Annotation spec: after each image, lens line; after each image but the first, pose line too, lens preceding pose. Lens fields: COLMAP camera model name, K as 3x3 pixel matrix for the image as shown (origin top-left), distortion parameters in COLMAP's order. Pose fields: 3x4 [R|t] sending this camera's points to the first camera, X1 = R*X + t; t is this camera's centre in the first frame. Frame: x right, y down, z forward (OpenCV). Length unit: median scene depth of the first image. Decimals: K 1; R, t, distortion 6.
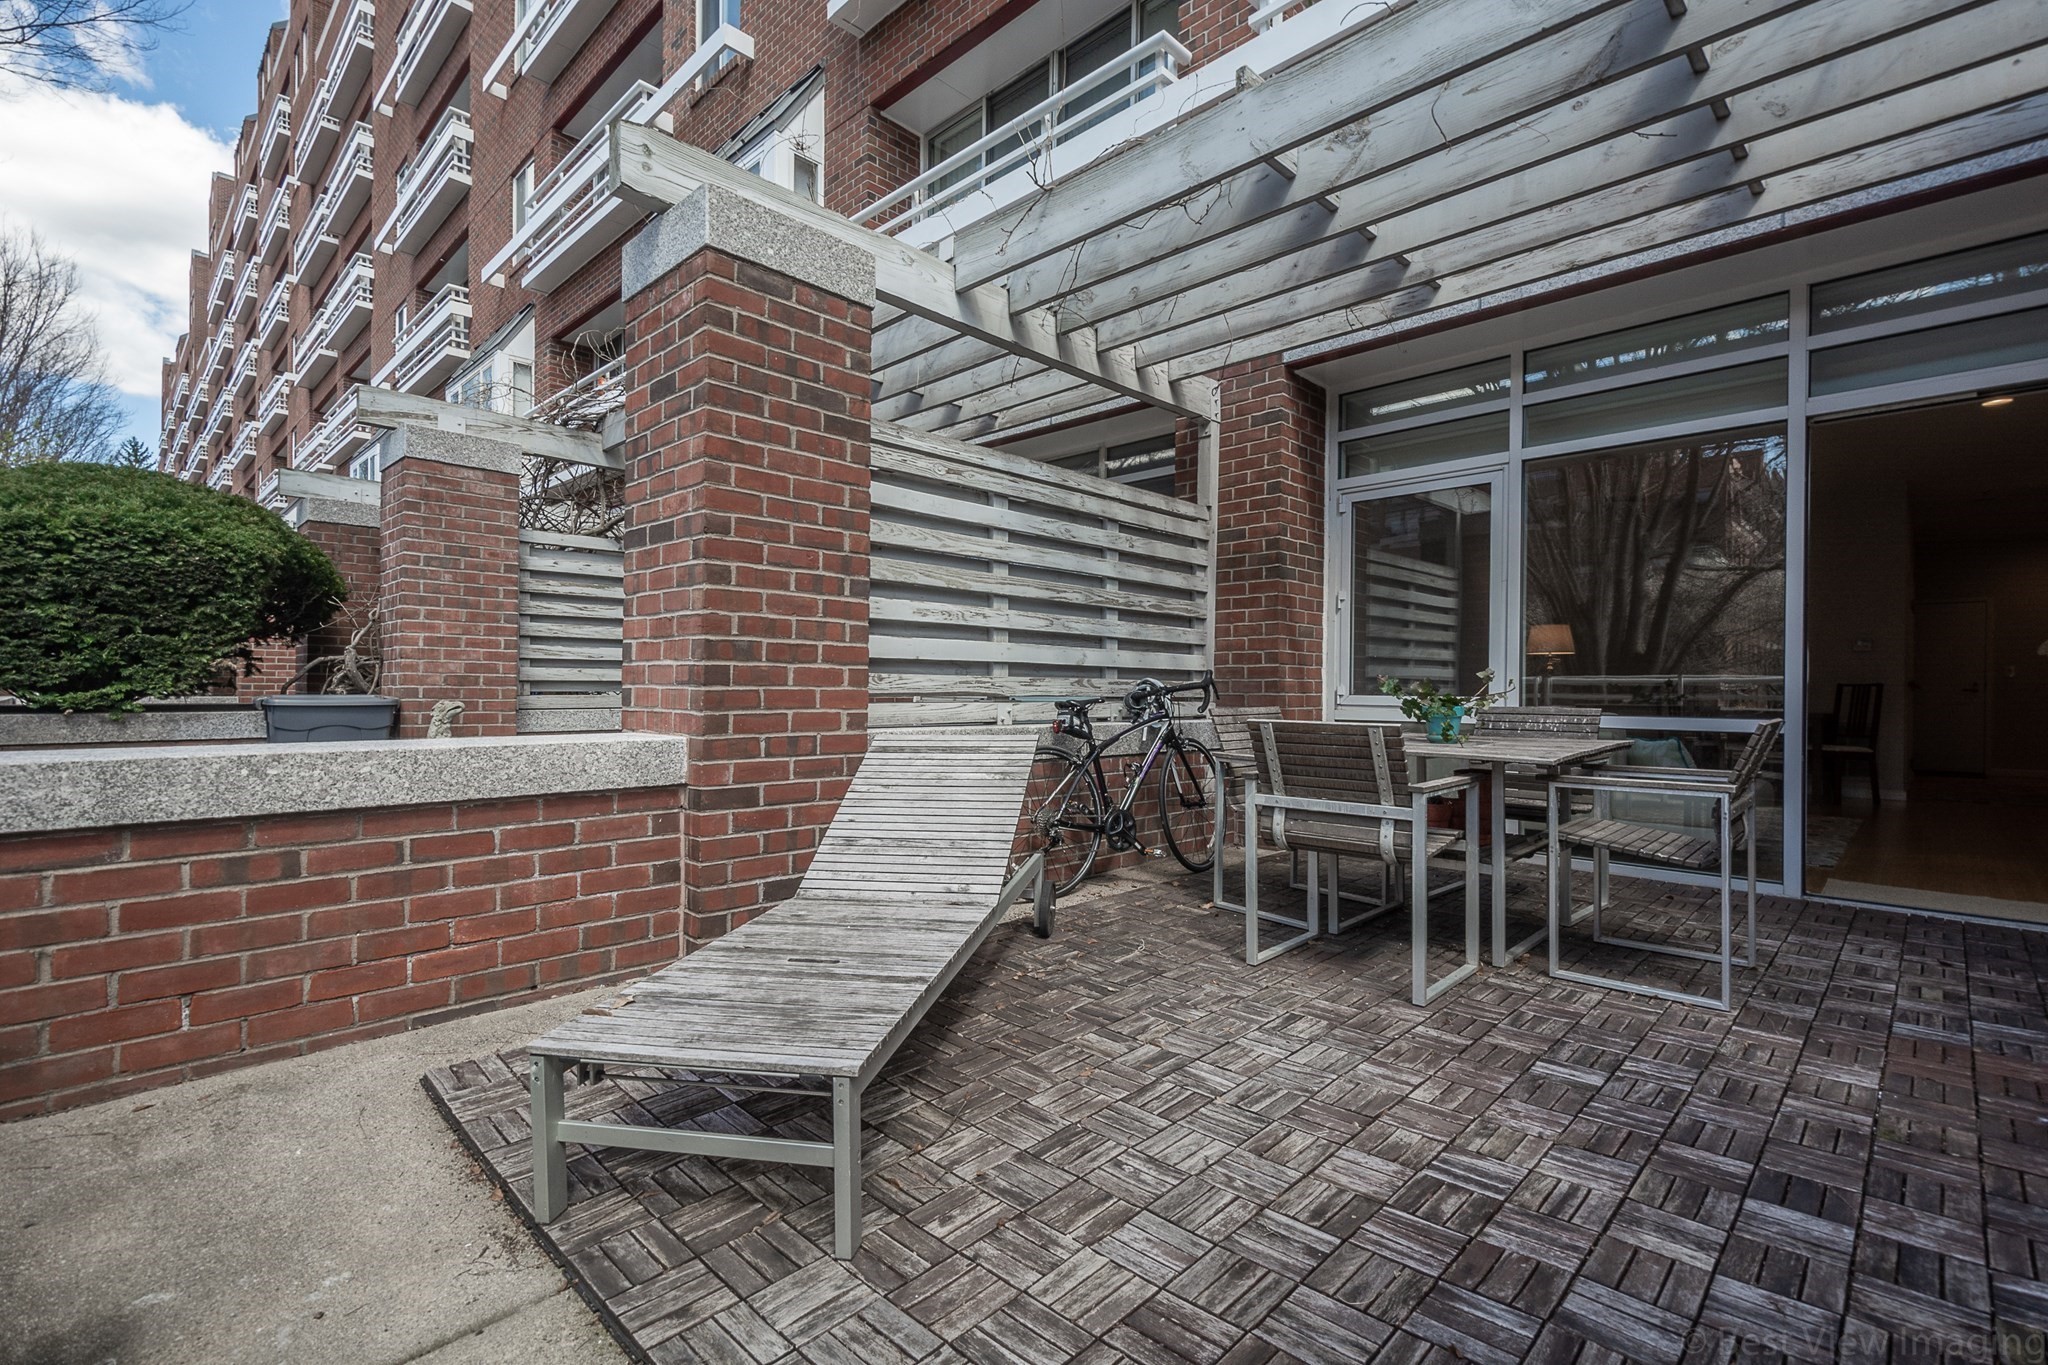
lens RADIAL K [[926.7, 0, 1047.3], [0, 926.7, 691.9], [0, 0, 1]] dist [0.015449, -0.000407]
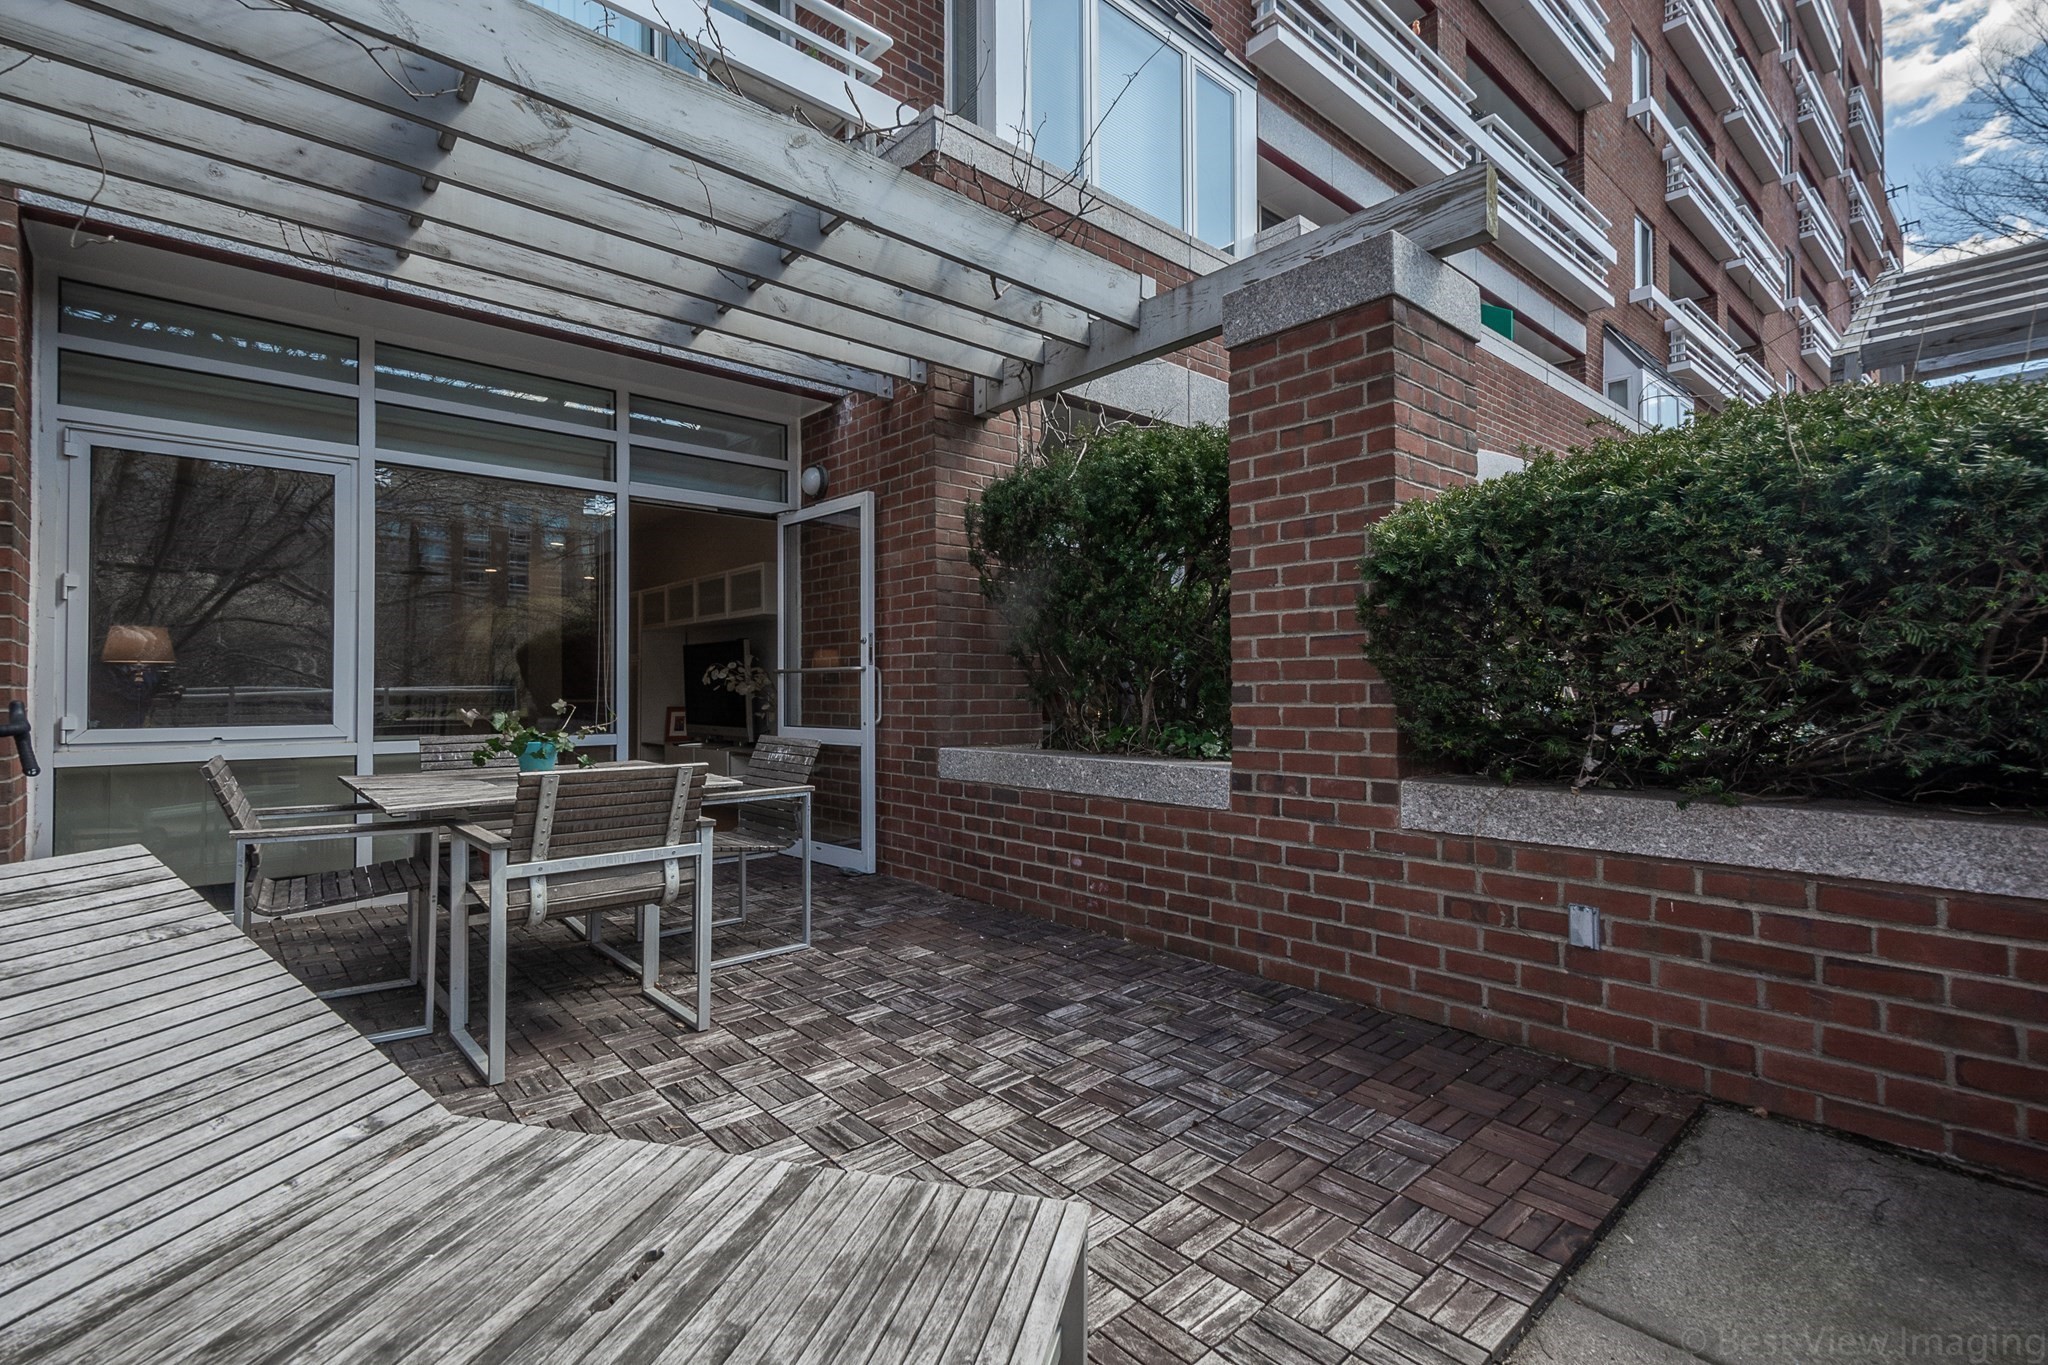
lens RADIAL K [[915.3, 0, 1026.9], [0, 915.3, 676.3], [0, 0, 1]] dist [0.011497, -0.000423]
pose [[0.085625, 0.006437, 0.996307, -0.611557], [0.009154, 0.999932, -0.007248, -0.051026], [-0.996285, 0.009741, 0.085560, 0.555871]]
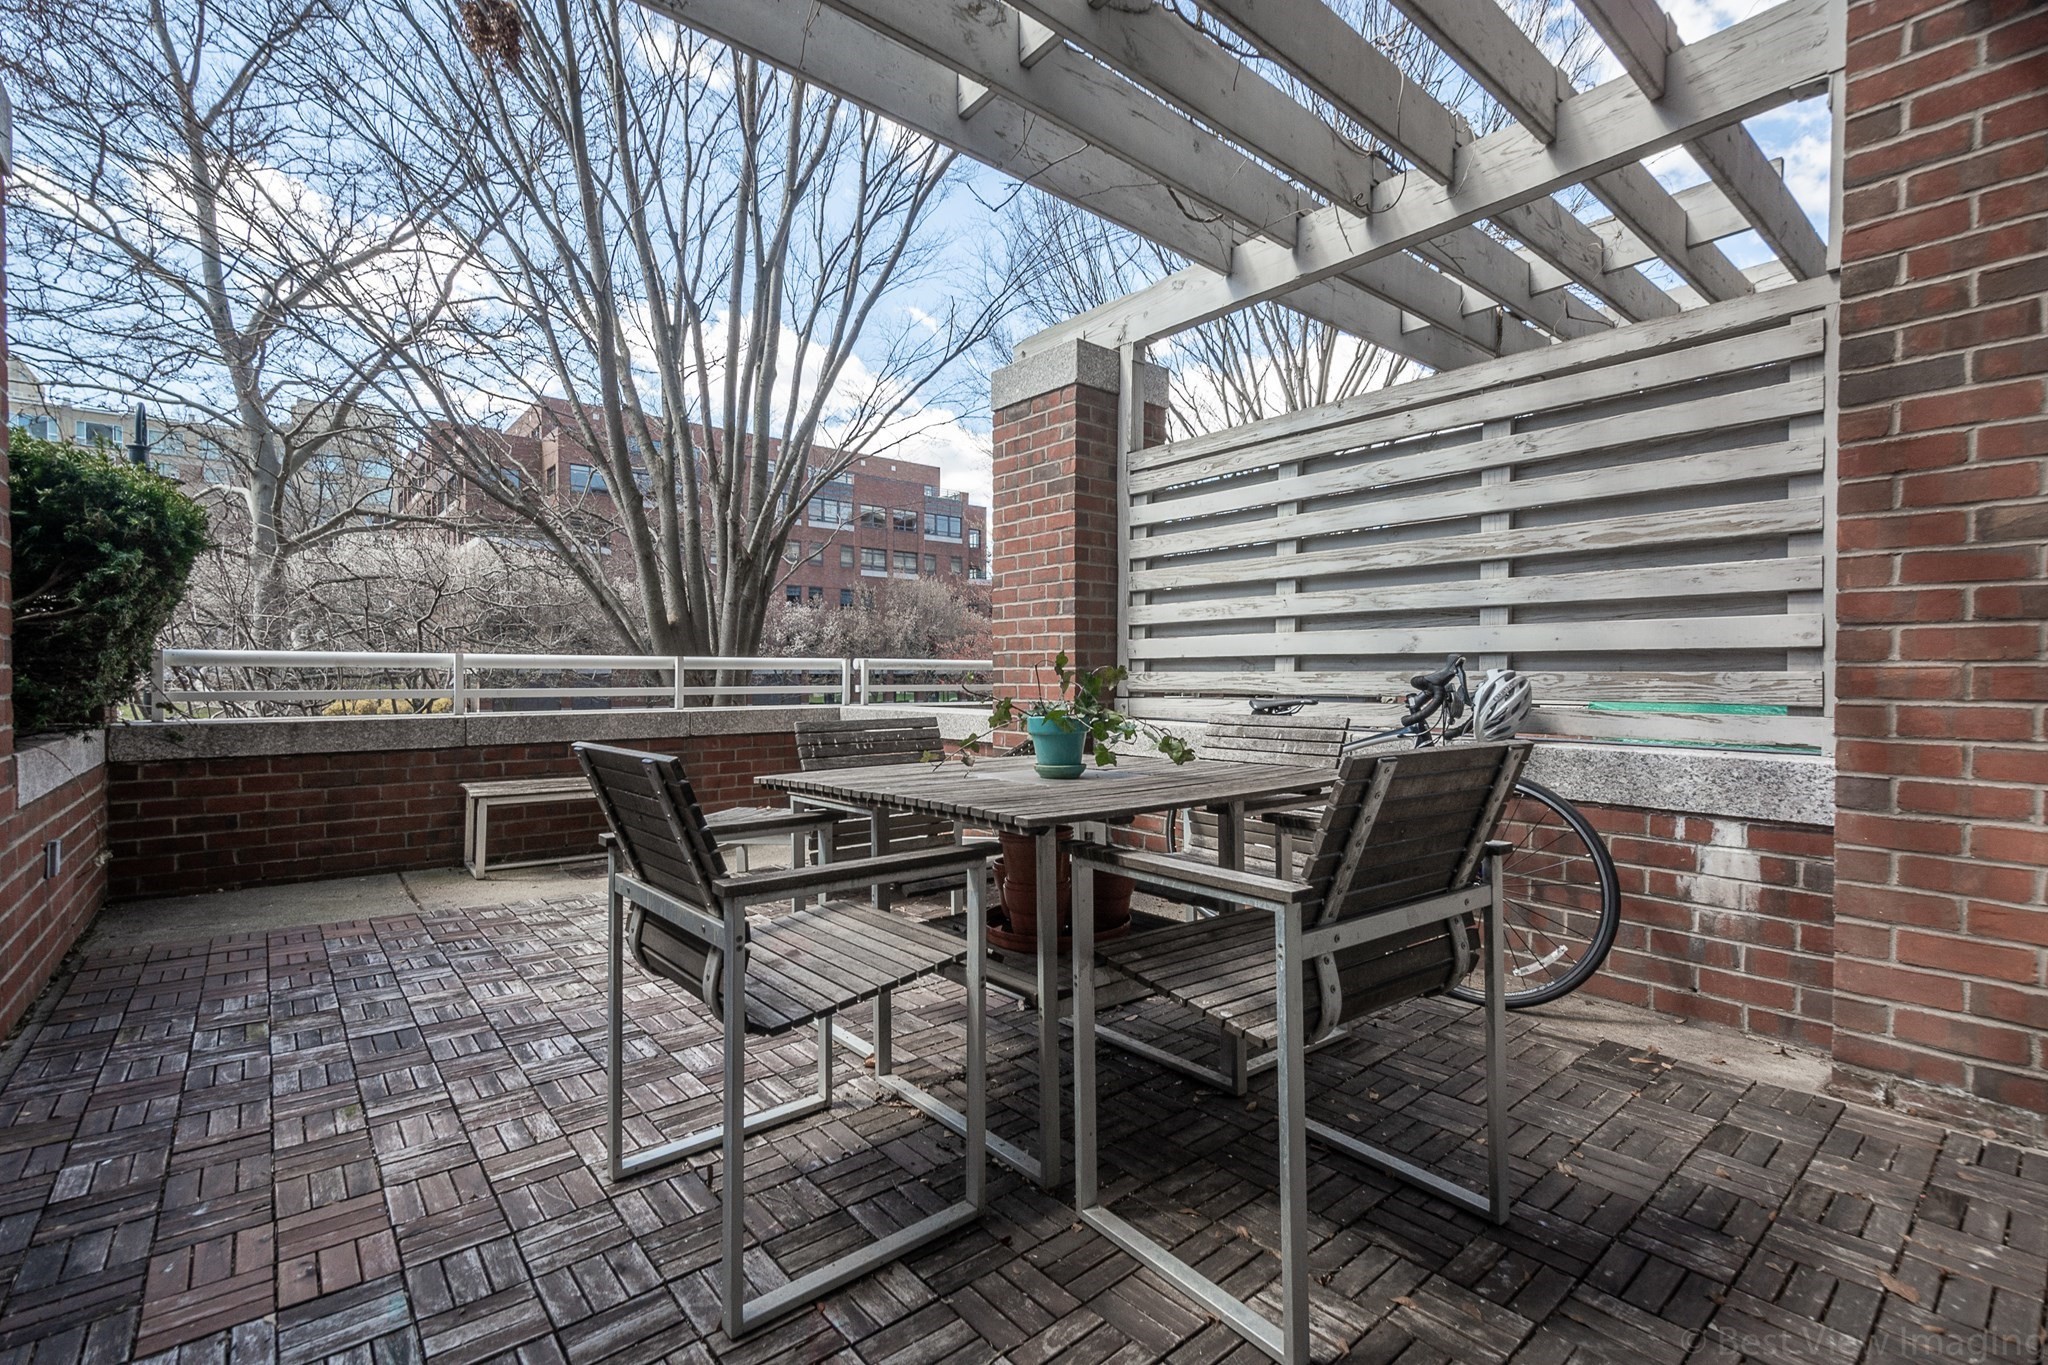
lens RADIAL K [[907.5, 0, 1021.3], [0, 907.5, 696.8], [0, 0, 1]] dist [0.011623, -0.000501]
pose [[-0.112621, 0.015199, -0.993522, 1.311318], [-0.002563, 0.999875, 0.015587, -0.008511], [0.993635, 0.004302, -0.112568, 1.339138]]
